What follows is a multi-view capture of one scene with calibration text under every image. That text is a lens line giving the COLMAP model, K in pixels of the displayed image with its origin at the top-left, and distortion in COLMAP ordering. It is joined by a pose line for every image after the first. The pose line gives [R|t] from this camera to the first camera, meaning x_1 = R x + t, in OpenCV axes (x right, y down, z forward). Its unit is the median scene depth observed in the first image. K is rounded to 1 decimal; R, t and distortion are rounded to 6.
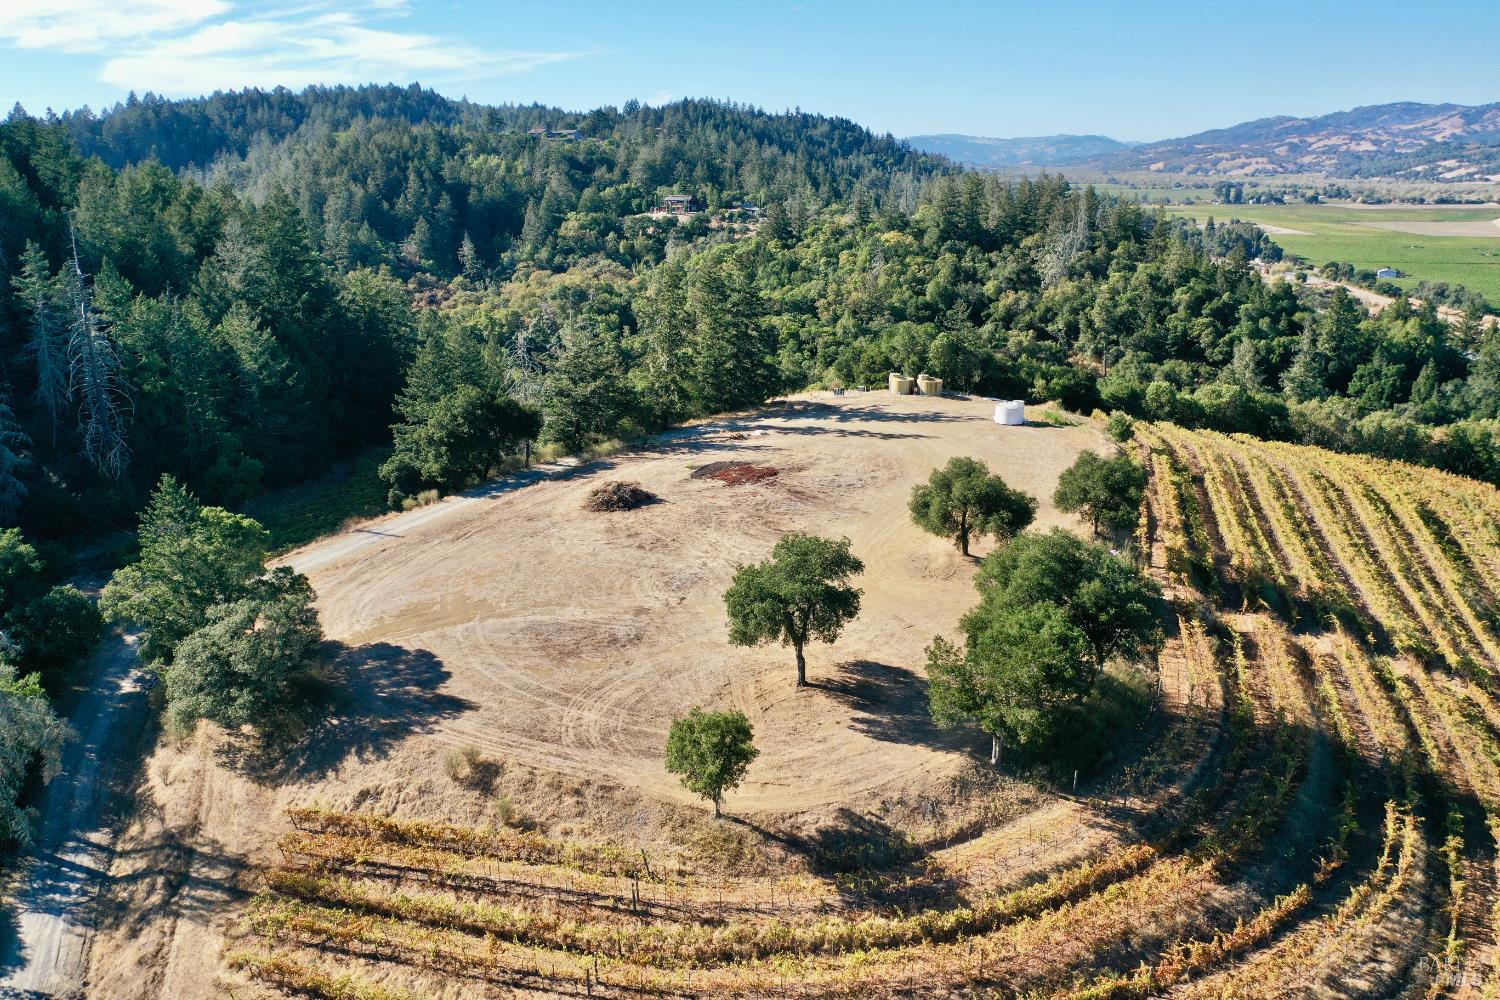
lens RADIAL K [[1184.3, 0, 748.1], [0, 1184.3, 492.1], [0, 0, 1]] dist [-0.003374, -0.004115]
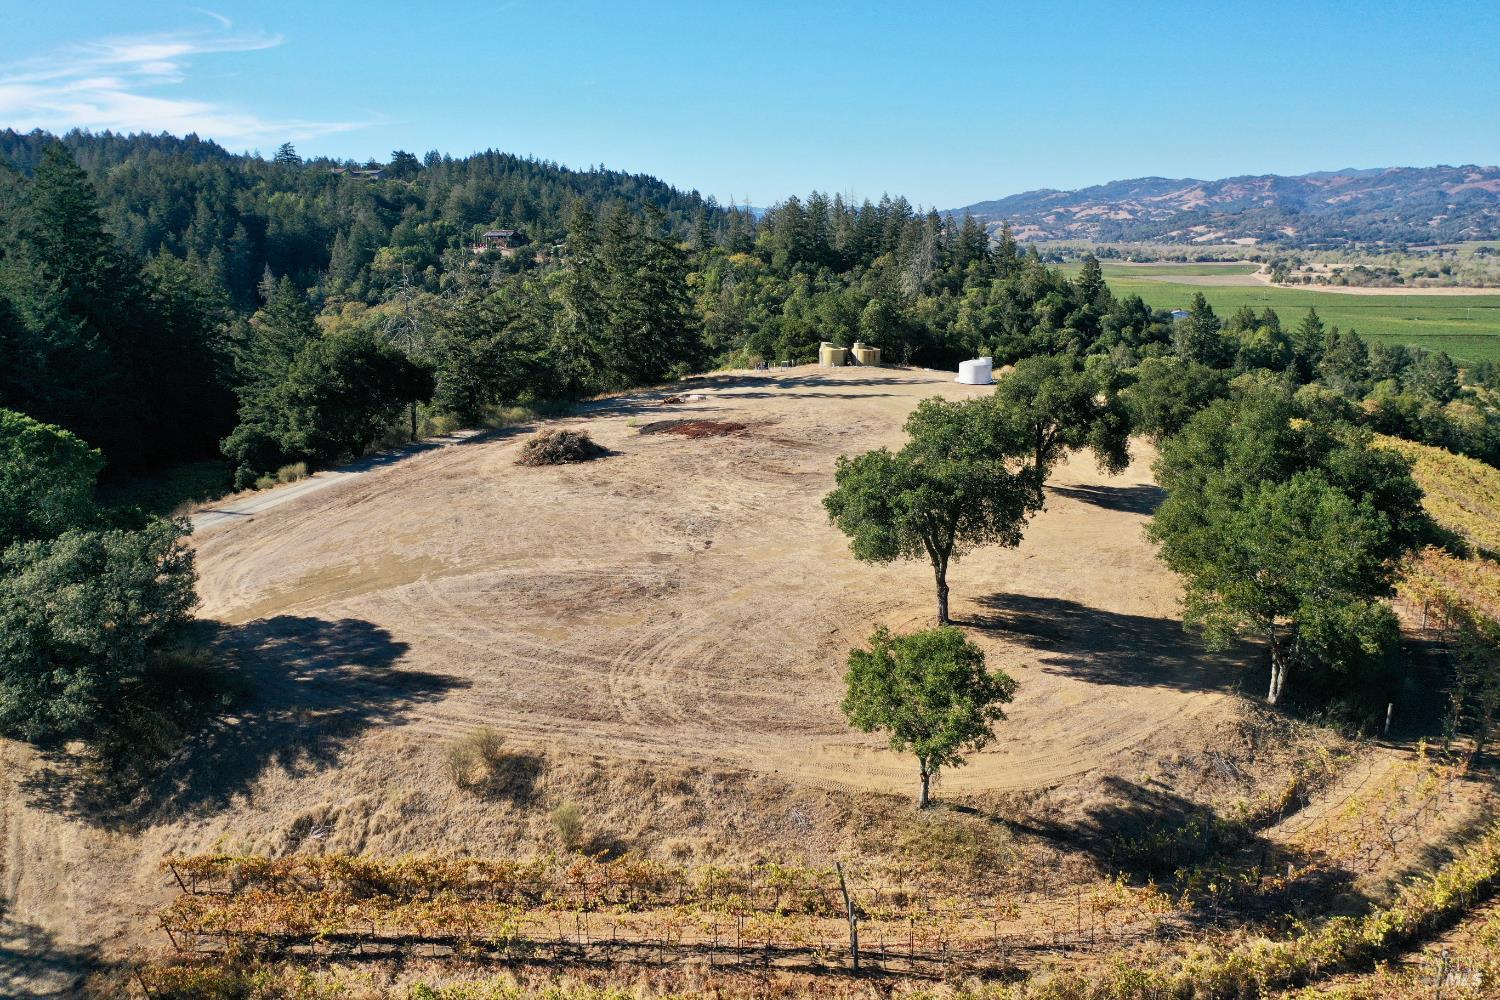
lens RADIAL K [[1184.3, 0, 747.6], [0, 1184.3, 492.9], [0, 0, 1]] dist [-0.003374, -0.004115]
pose [[0.985790, -0.035539, 0.164179, -0.037697], [0.044682, 0.997630, -0.052334, 0.024934], [-0.161930, 0.058926, 0.985041, 0.070883]]
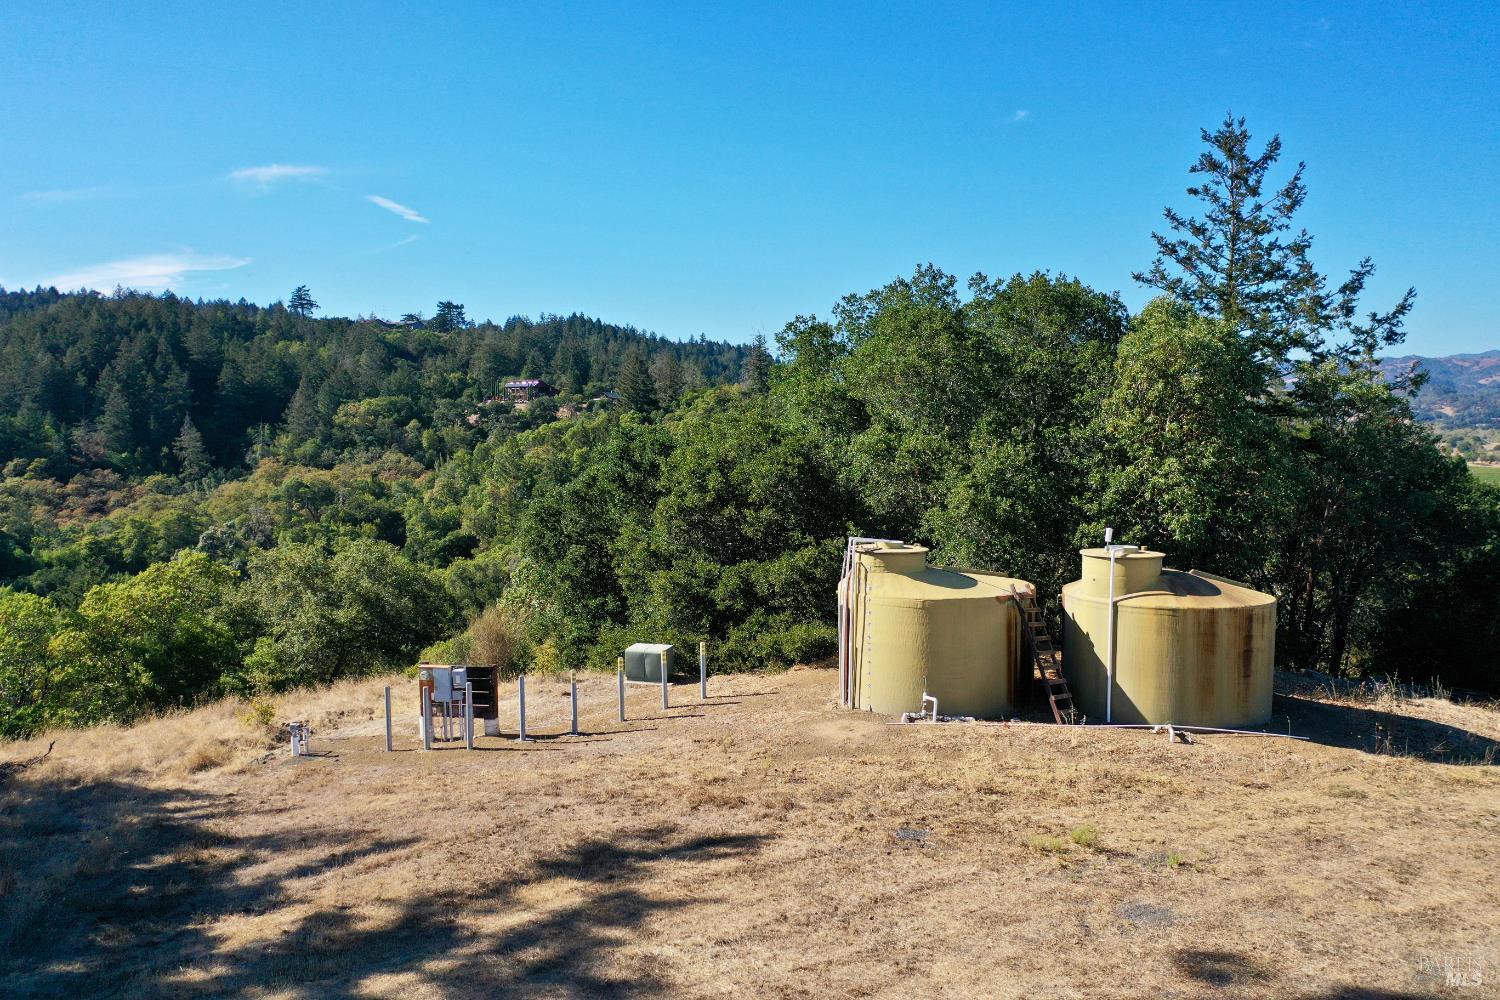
lens RADIAL K [[1184.3, 0, 747.0], [0, 1184.3, 504.8], [0, 0, 1]] dist [-0.003374, -0.004115]
pose [[0.997677, -0.003603, 0.068030, 0.046884], [0.016905, 0.980461, -0.195987, -0.037131], [-0.065995, 0.196682, 0.978244, 0.406996]]
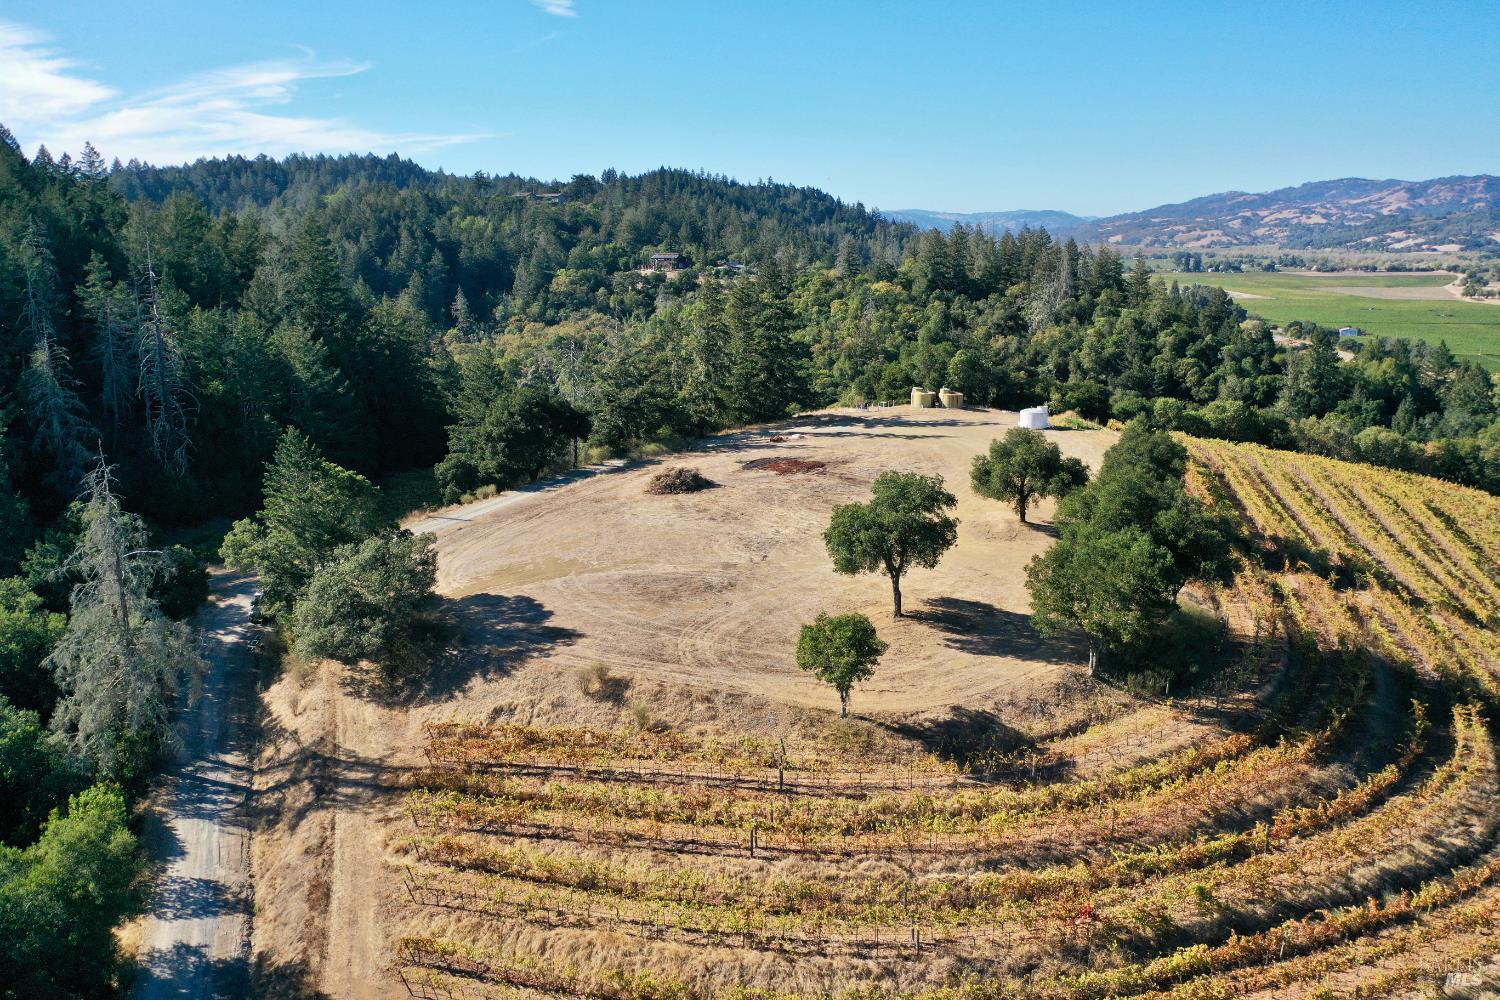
lens RADIAL K [[1184.3, 0, 746.8], [0, 1184.3, 494.5], [0, 0, 1]] dist [-0.003374, -0.004115]
pose [[0.999629, -0.007032, 0.026324, -0.024815], [0.008541, 0.998300, -0.057655, 0.024137], [-0.025873, 0.057859, 0.997989, -0.013277]]
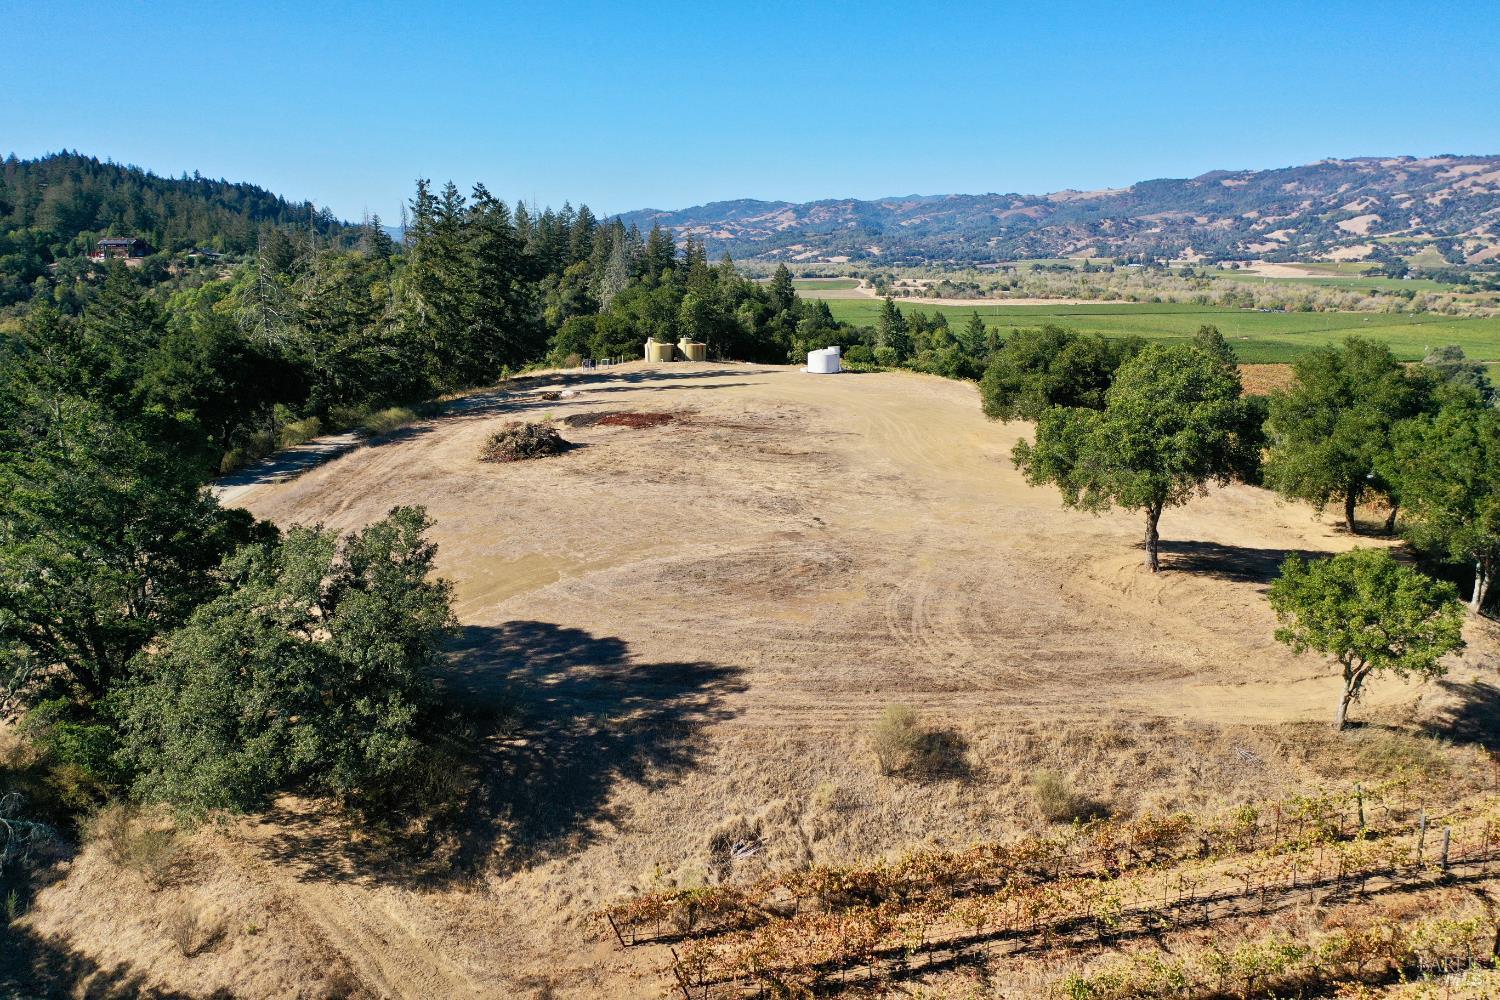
lens RADIAL K [[1184.3, 0, 749.1], [0, 1184.3, 497.8], [0, 0, 1]] dist [-0.003374, -0.004115]
pose [[0.880981, -0.090644, 0.464388, -0.102856], [0.121321, 0.991941, -0.036537, 0.024765], [-0.457333, 0.088529, 0.884878, 0.103209]]
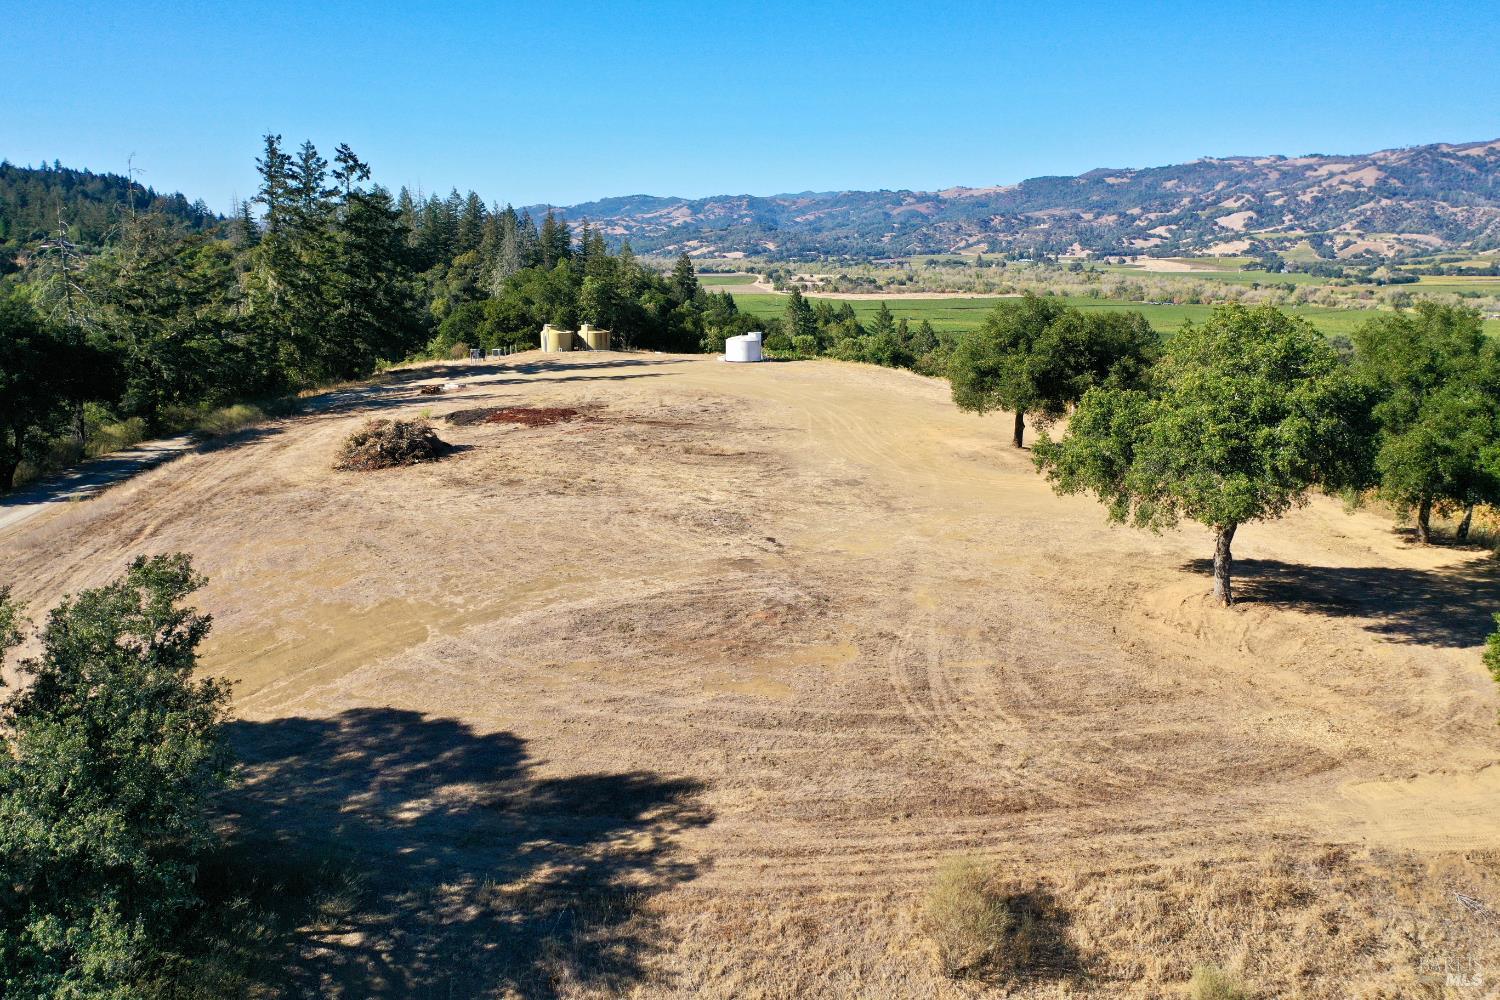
lens RADIAL K [[1184.3, 0, 750.0], [0, 1184.3, 496.1], [0, 0, 1]] dist [-0.003374, -0.004115]
pose [[0.836327, -0.106811, 0.537726, -0.087589], [0.141683, 0.989626, -0.023785, 0.020703], [-0.529607, 0.096078, 0.842784, 0.139936]]
